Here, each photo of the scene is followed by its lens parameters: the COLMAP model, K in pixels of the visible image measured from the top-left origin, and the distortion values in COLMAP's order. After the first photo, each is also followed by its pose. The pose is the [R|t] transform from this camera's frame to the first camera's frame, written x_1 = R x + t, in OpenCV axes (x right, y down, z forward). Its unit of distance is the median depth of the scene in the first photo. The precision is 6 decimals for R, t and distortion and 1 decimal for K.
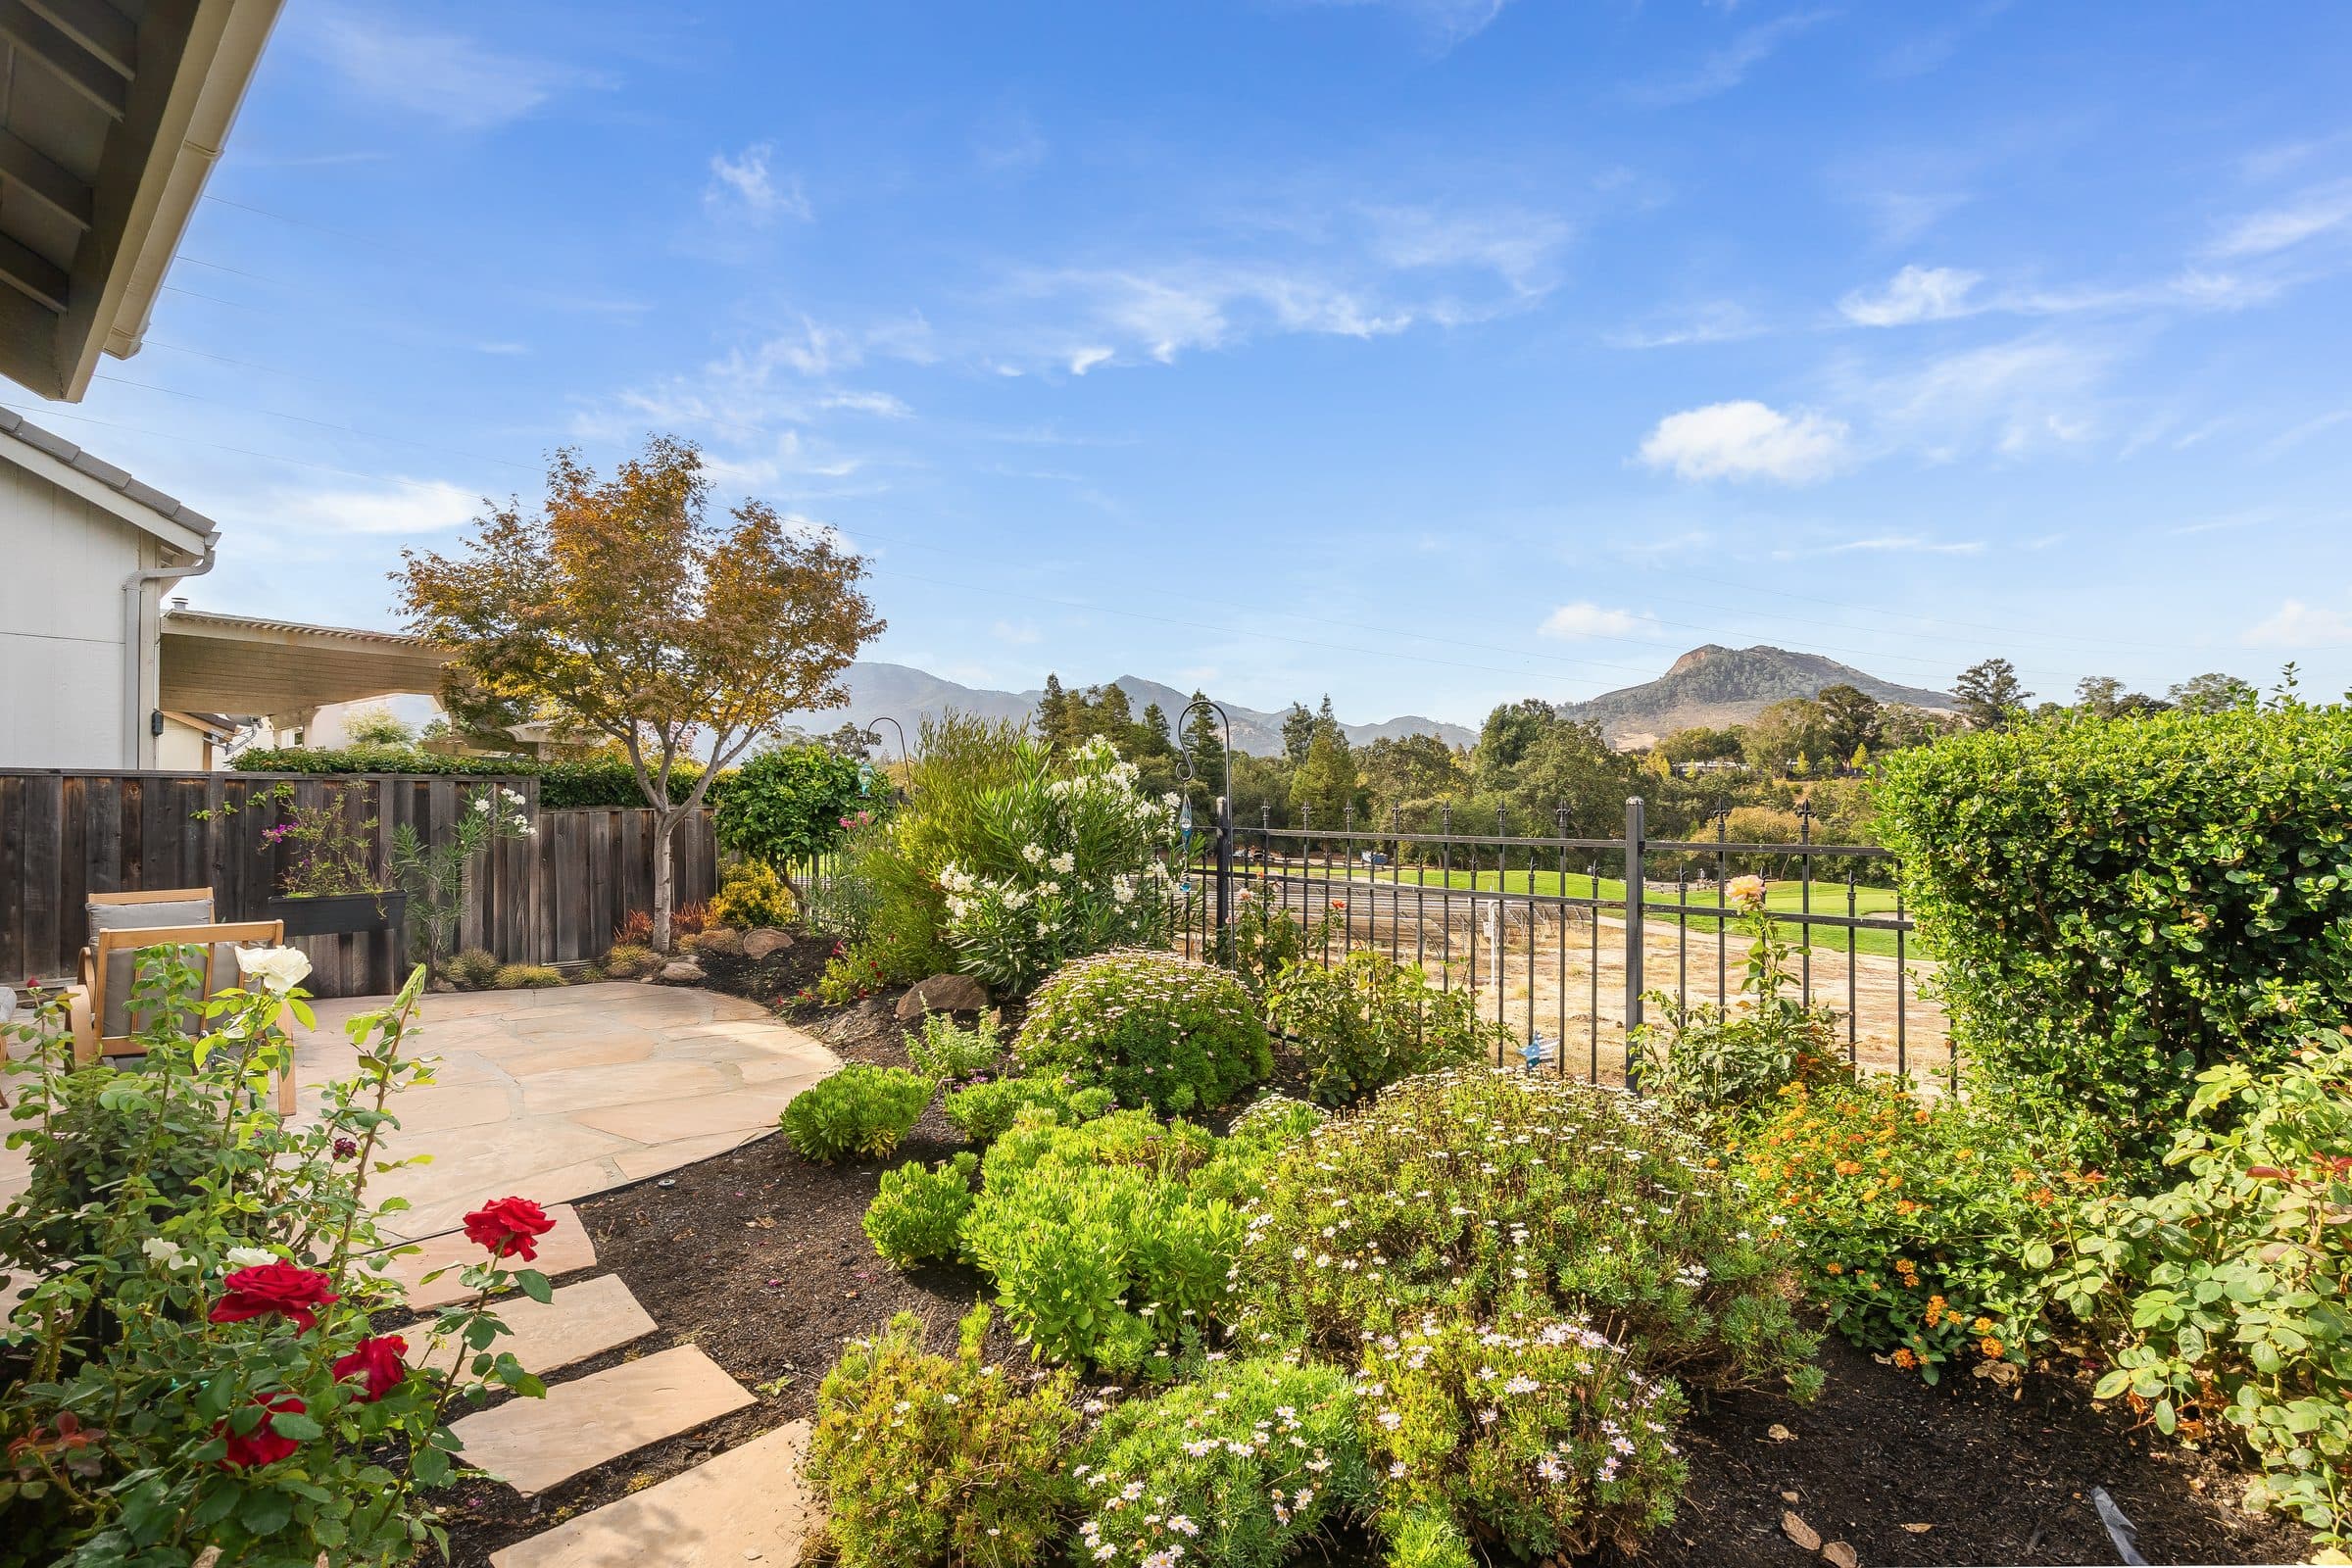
lens RADIAL K [[1065.7, 0, 1173.4], [0, 1065.7, 808.3], [0, 0, 1]] dist [-0.003387, 0.000355]
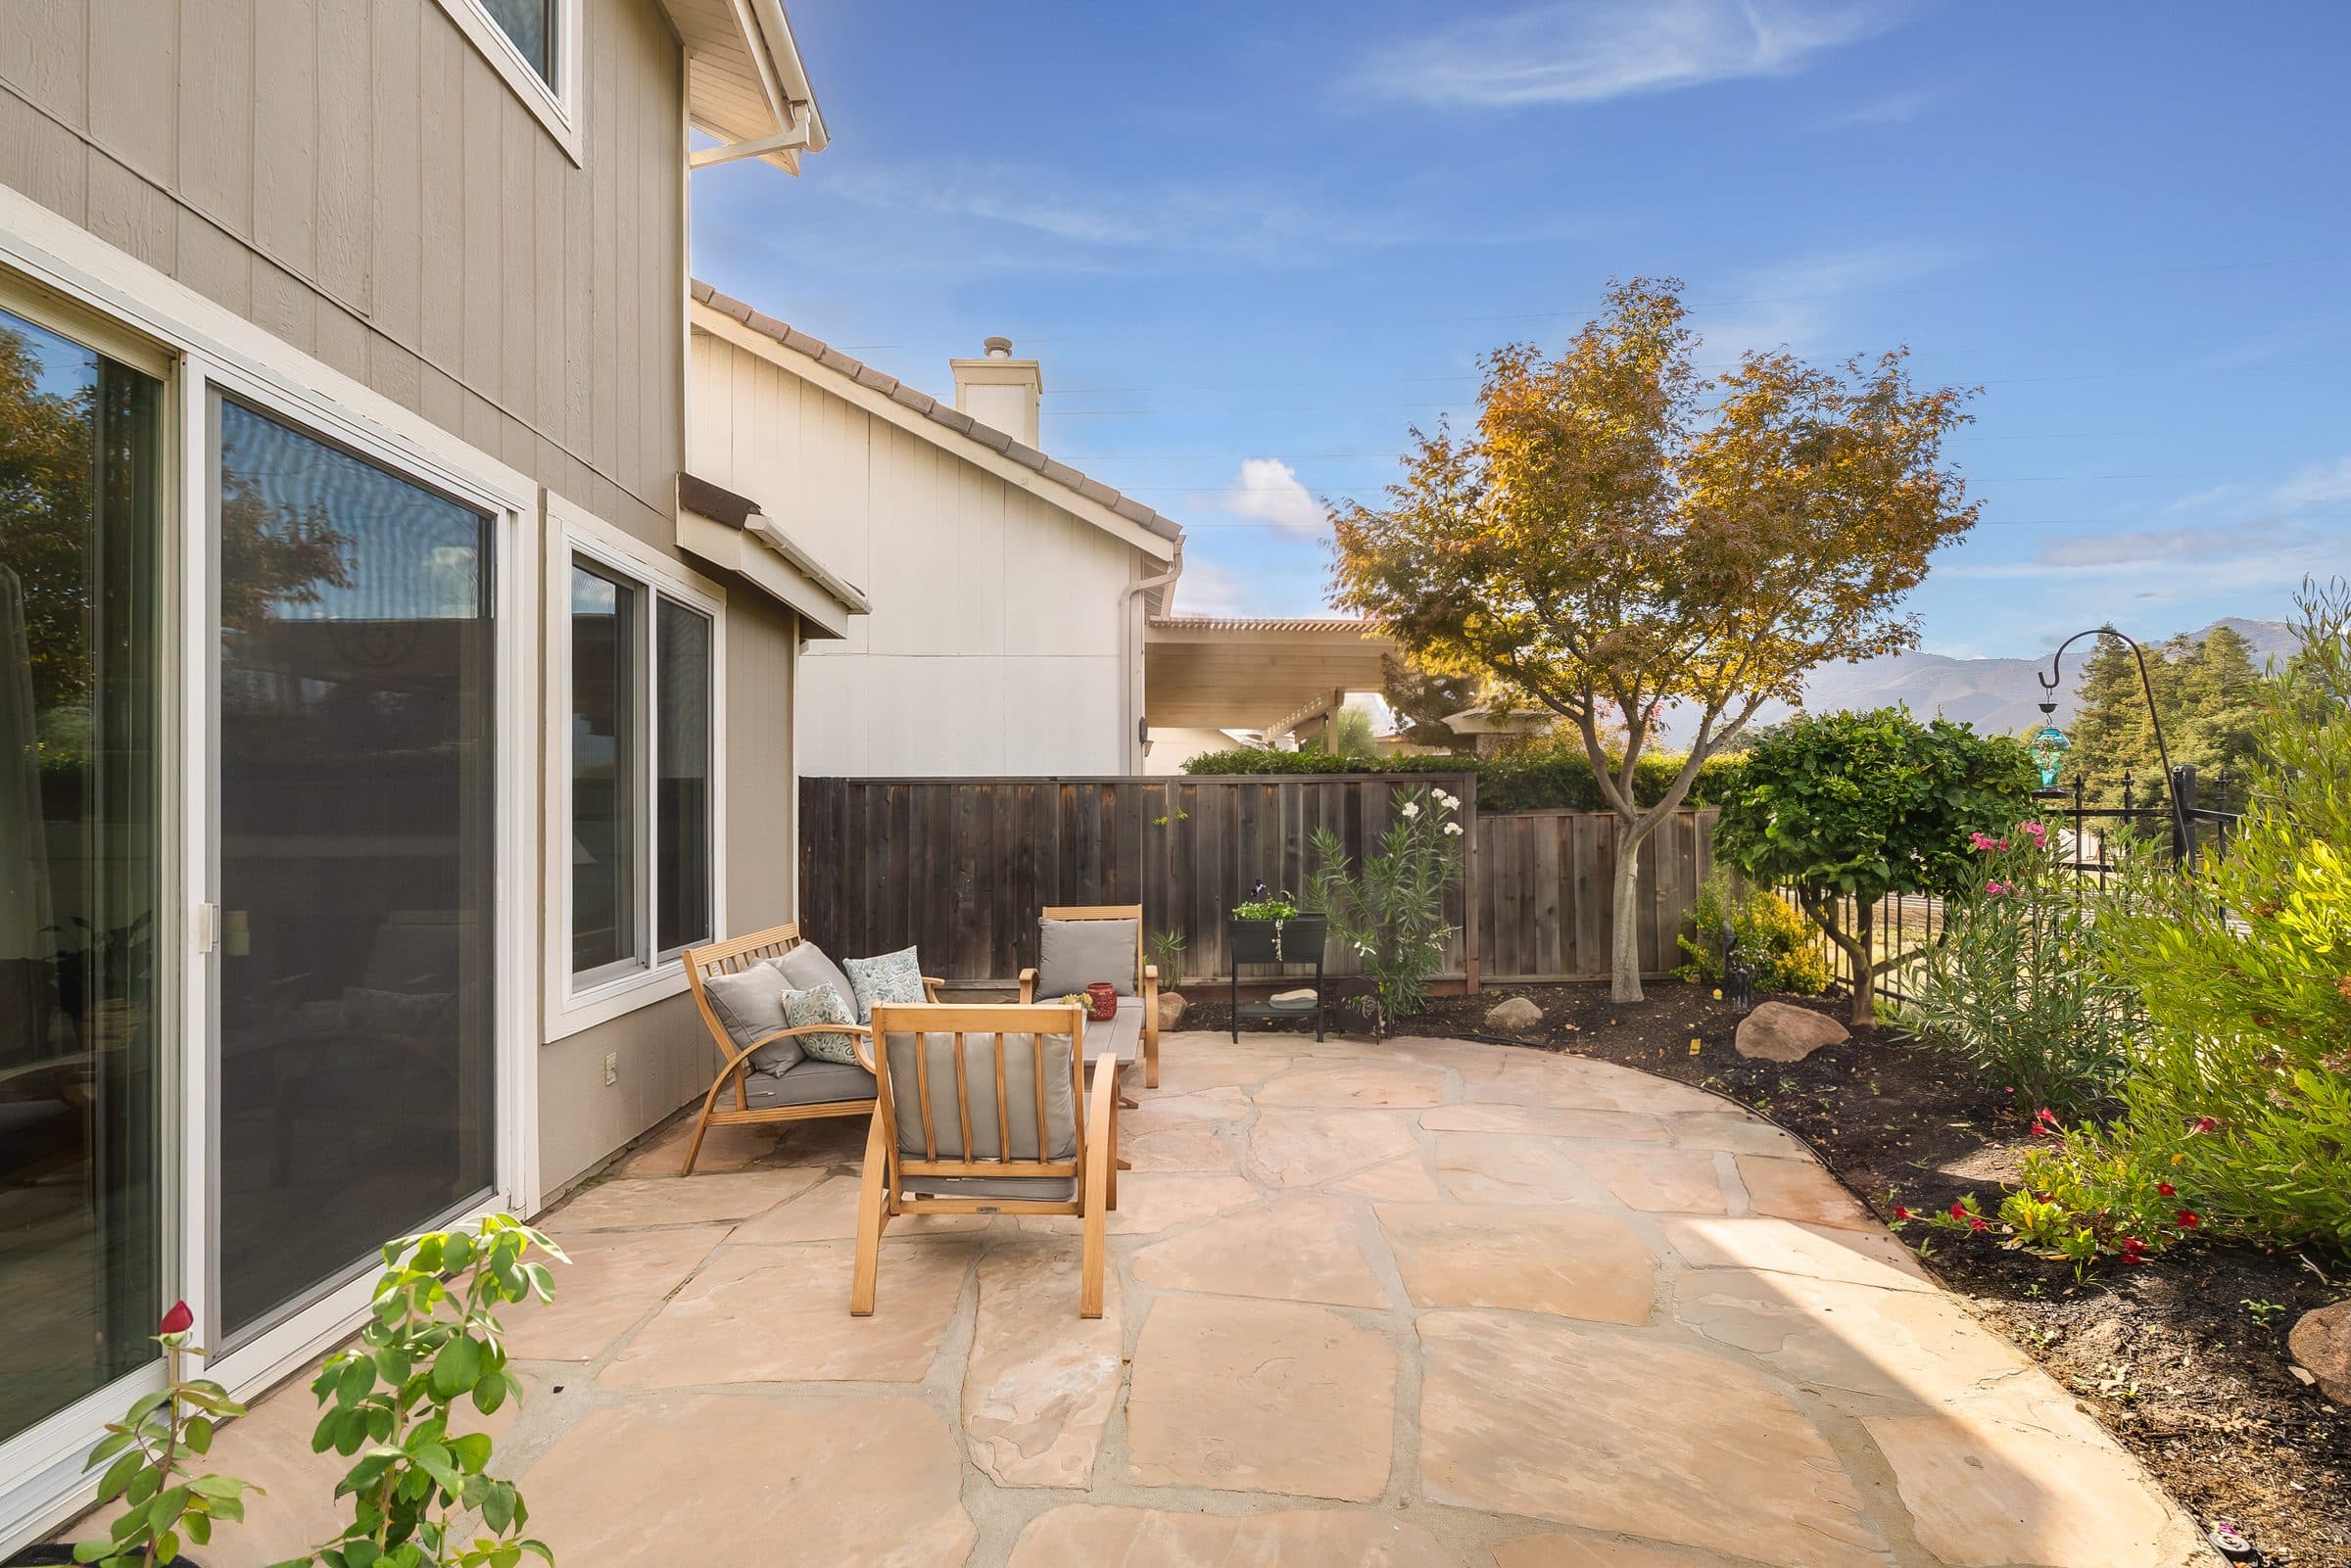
lens RADIAL K [[1065.1, 0, 1172.9], [0, 1065.1, 808.3], [0, 0, 1]] dist [-0.003387, 0.000355]
pose [[0.677966, -0.003347, -0.735086, -0.175350], [0.004157, 0.999991, -0.000719, -0.004067], [0.735082, -0.002568, 0.677974, 0.314516]]
